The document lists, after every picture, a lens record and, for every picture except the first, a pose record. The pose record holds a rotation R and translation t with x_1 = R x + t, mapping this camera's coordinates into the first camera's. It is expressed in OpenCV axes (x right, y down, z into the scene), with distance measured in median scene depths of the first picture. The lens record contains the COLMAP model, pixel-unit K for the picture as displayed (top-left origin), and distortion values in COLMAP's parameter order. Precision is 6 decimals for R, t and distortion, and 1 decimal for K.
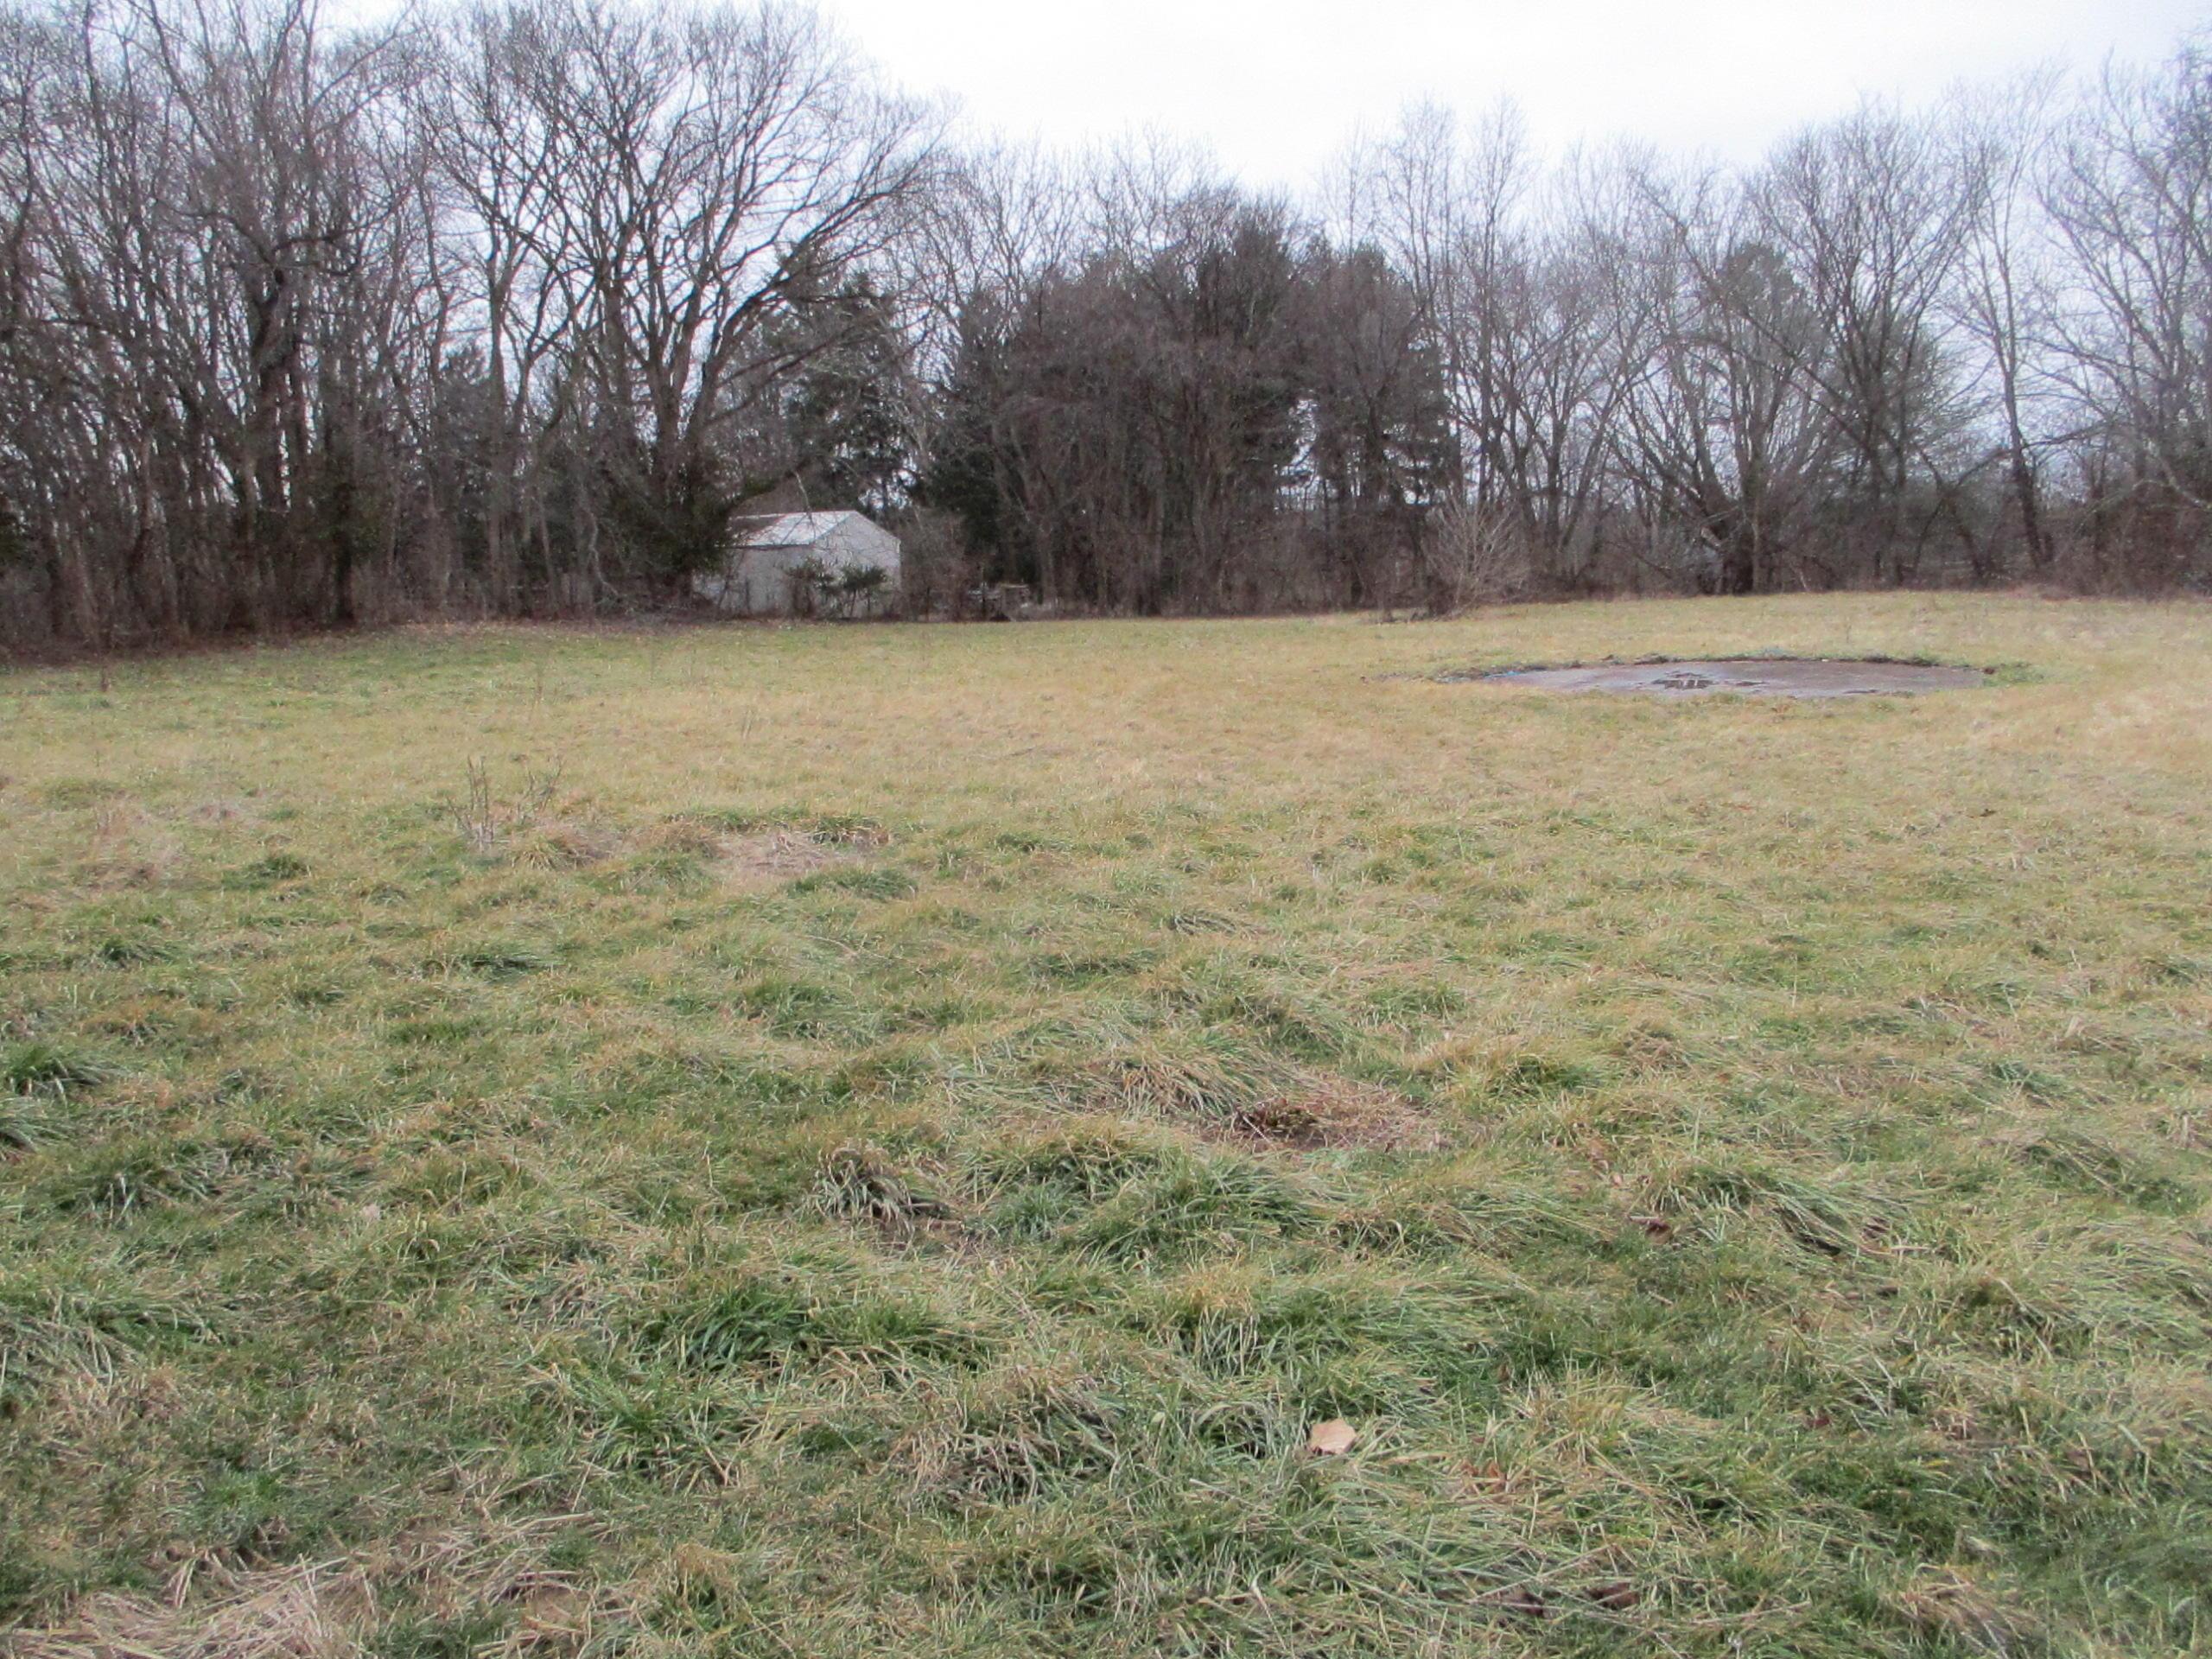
lens RADIAL K [[1851.1, 0, 1108.2], [0, 1851.1, 831.2], [0, 0, 1]] dist [-0.038588, -0.002538]
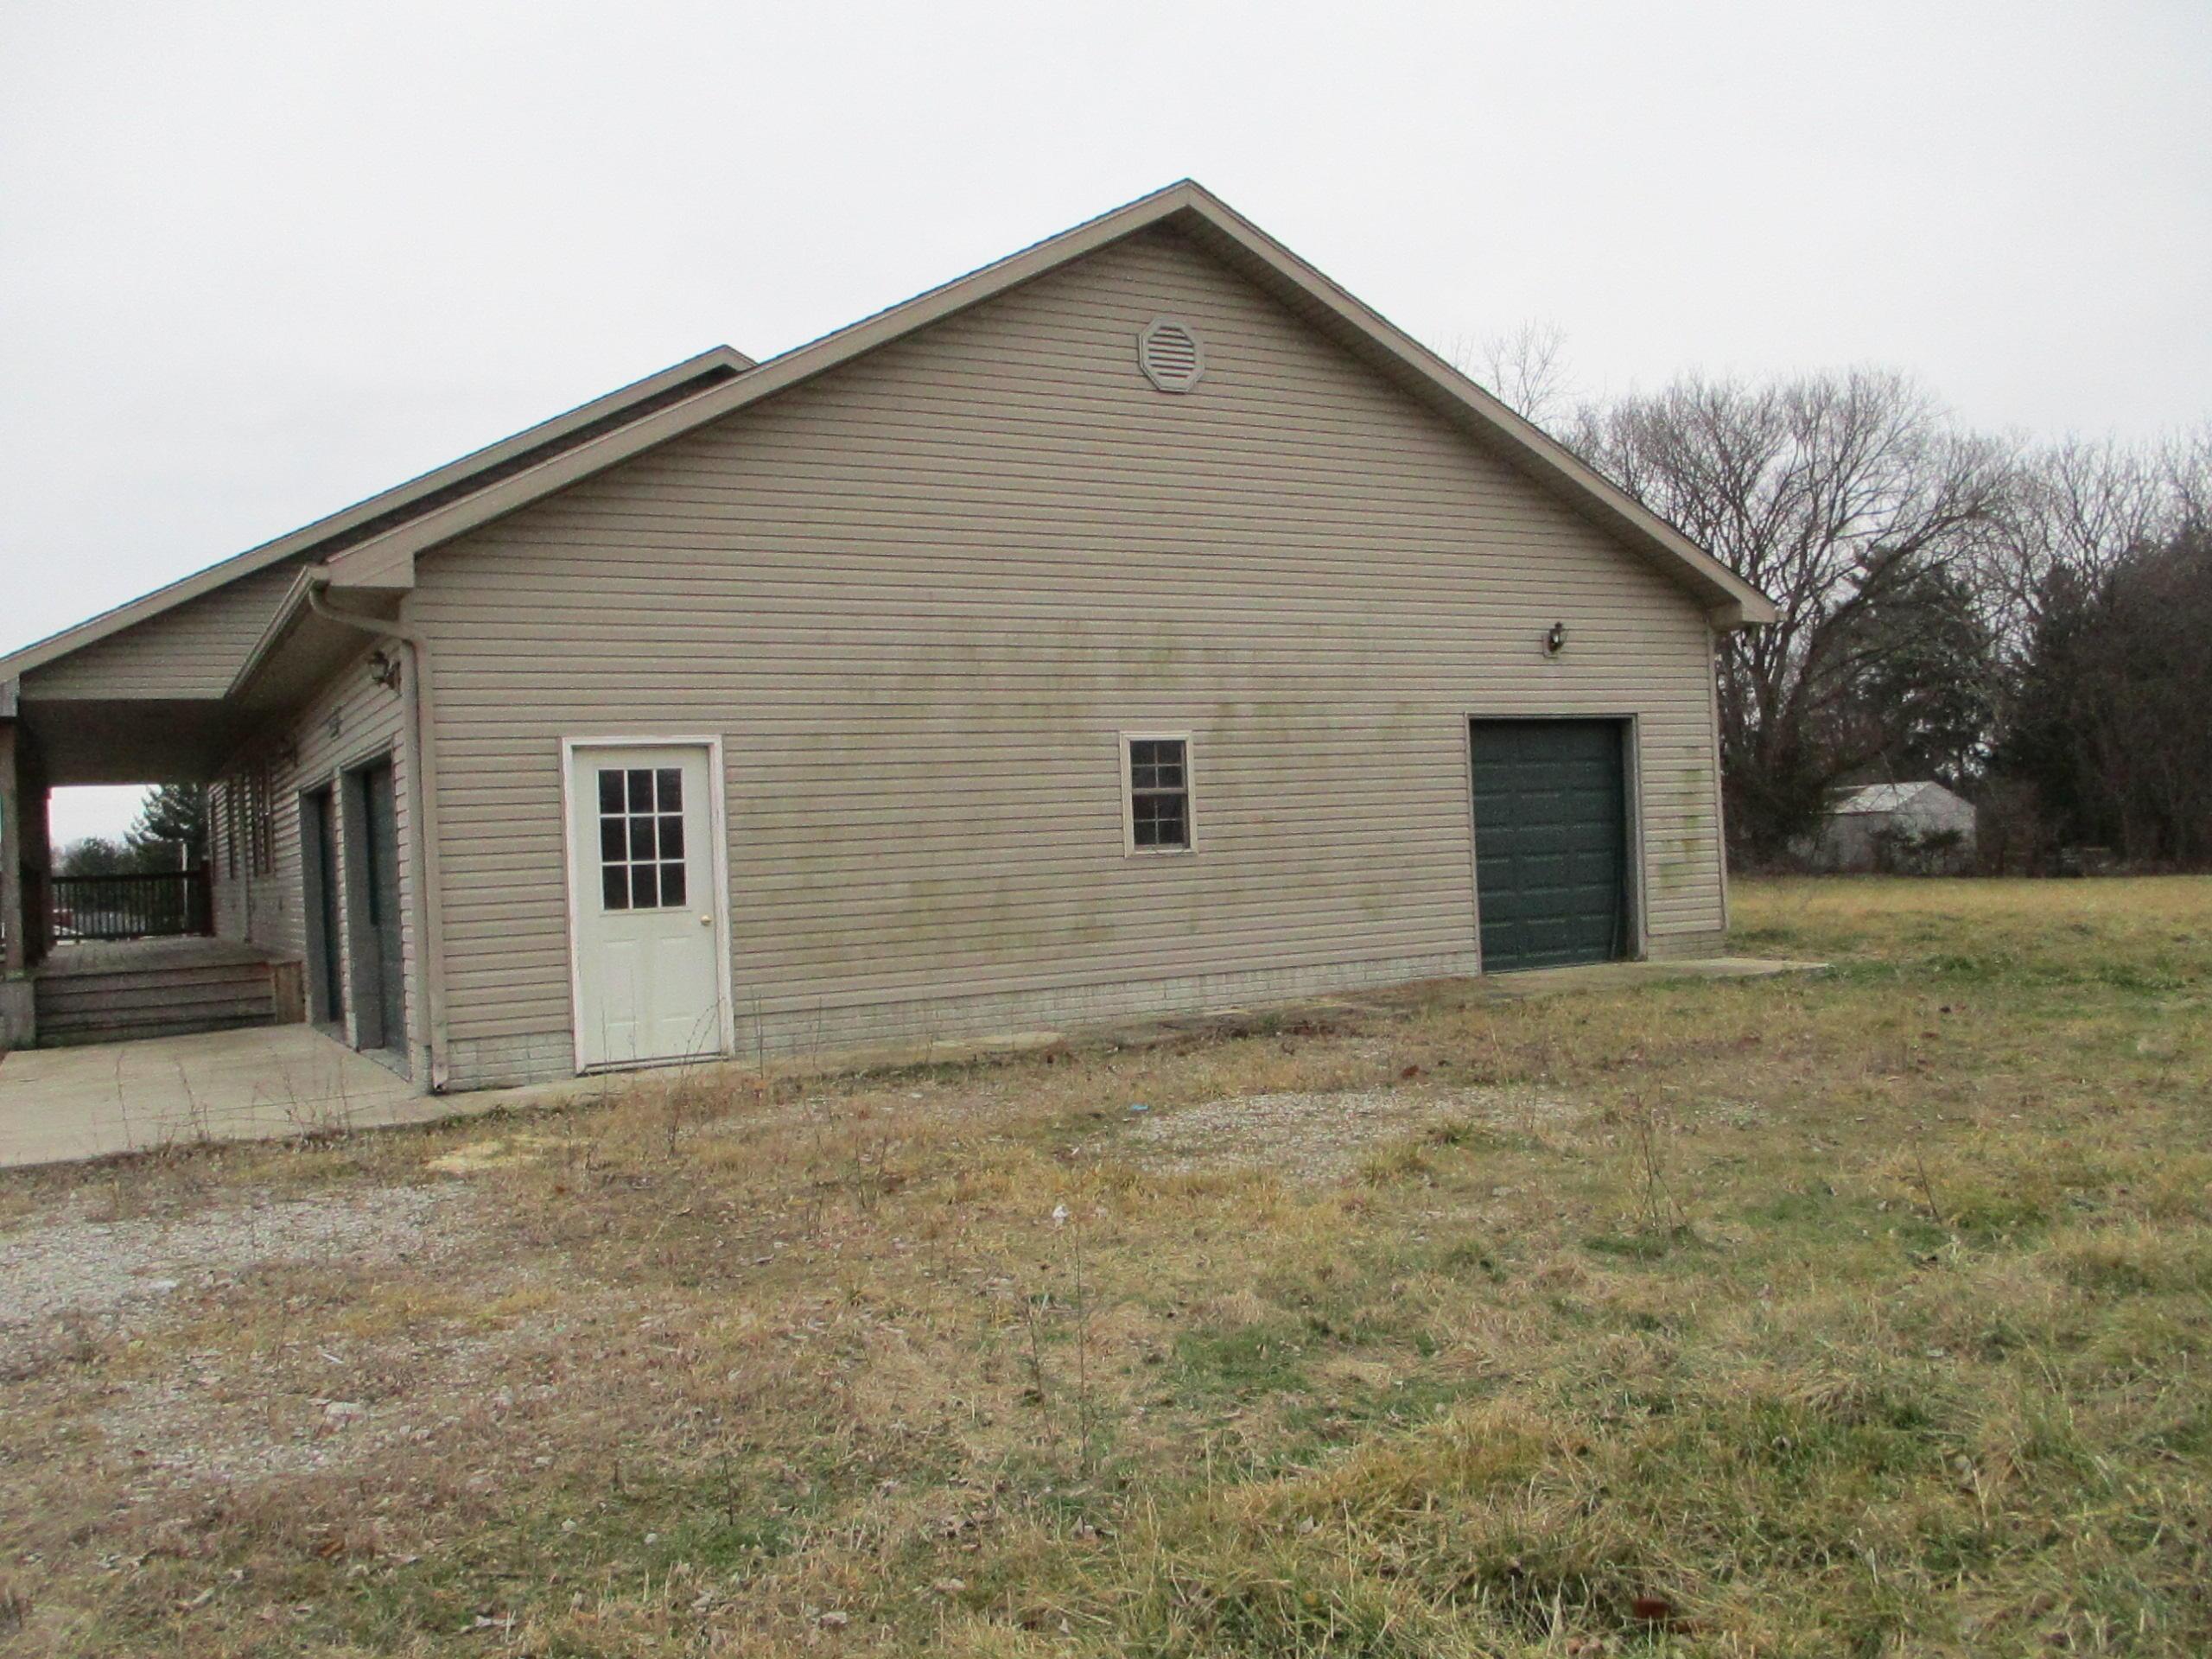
lens RADIAL K [[1851.1, 0, 1107.6], [0, 1851.1, 836.9], [0, 0, 1]] dist [-0.038588, -0.002538]
pose [[0.850278, -0.012020, -0.526197, 0.026381], [-0.064141, 0.989922, -0.126259, 0.037034], [0.522411, 0.141106, 0.840937, -0.218725]]
